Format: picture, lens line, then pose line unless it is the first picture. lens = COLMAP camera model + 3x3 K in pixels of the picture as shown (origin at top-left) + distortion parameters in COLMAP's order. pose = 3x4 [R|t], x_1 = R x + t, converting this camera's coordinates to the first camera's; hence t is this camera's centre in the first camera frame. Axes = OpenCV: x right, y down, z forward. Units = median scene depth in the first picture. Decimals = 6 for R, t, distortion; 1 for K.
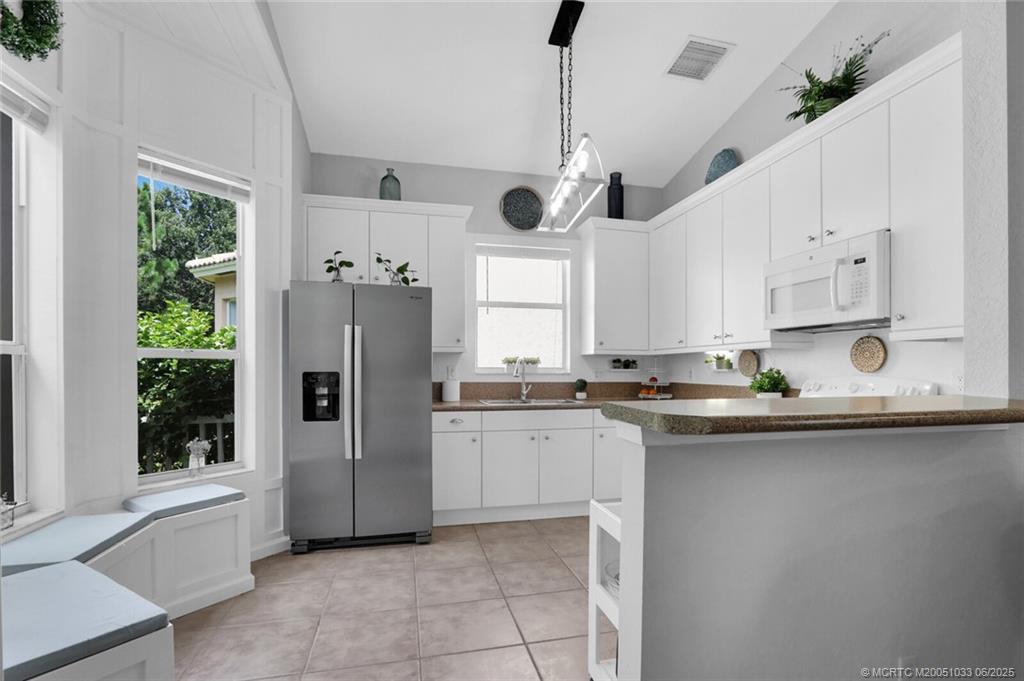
lens RADIAL K [[489.2, 0, 510.3], [0, 489.2, 374.7], [0, 0, 1]] dist [-0.018770, 0.004708]
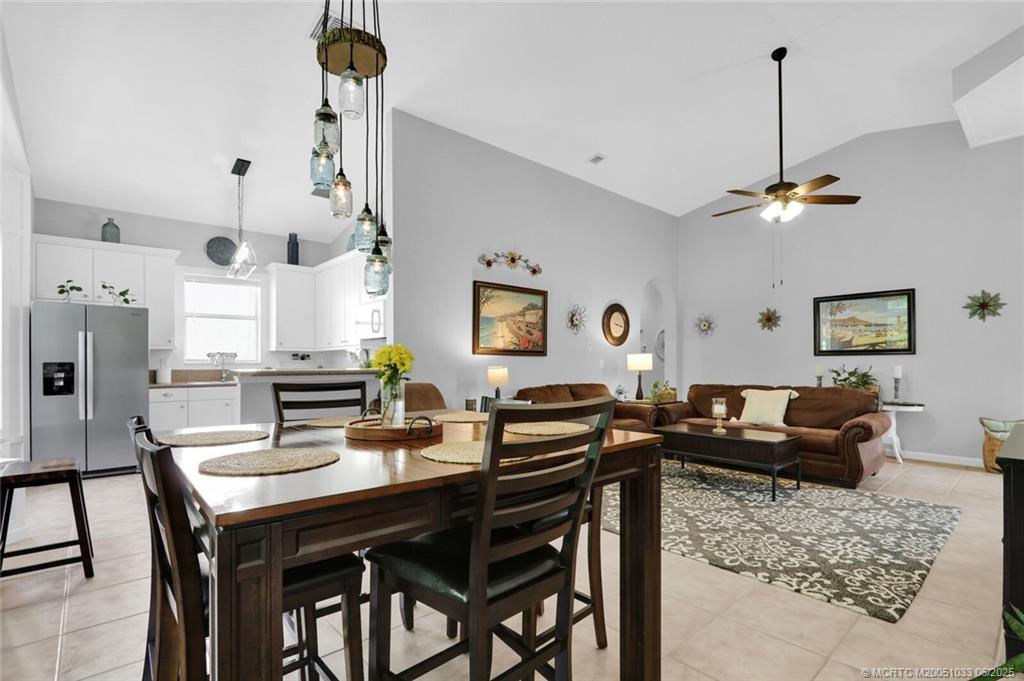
lens RADIAL K [[489.2, 0, 521.5], [0, 489.2, 364.8], [0, 0, 1]] dist [-0.018770, 0.004708]
pose [[0.871361, -0.006173, 0.490604, 0.105079], [0.007672, 0.999970, -0.001043, 0.011492], [-0.490583, 0.004673, 0.871382, -0.832801]]
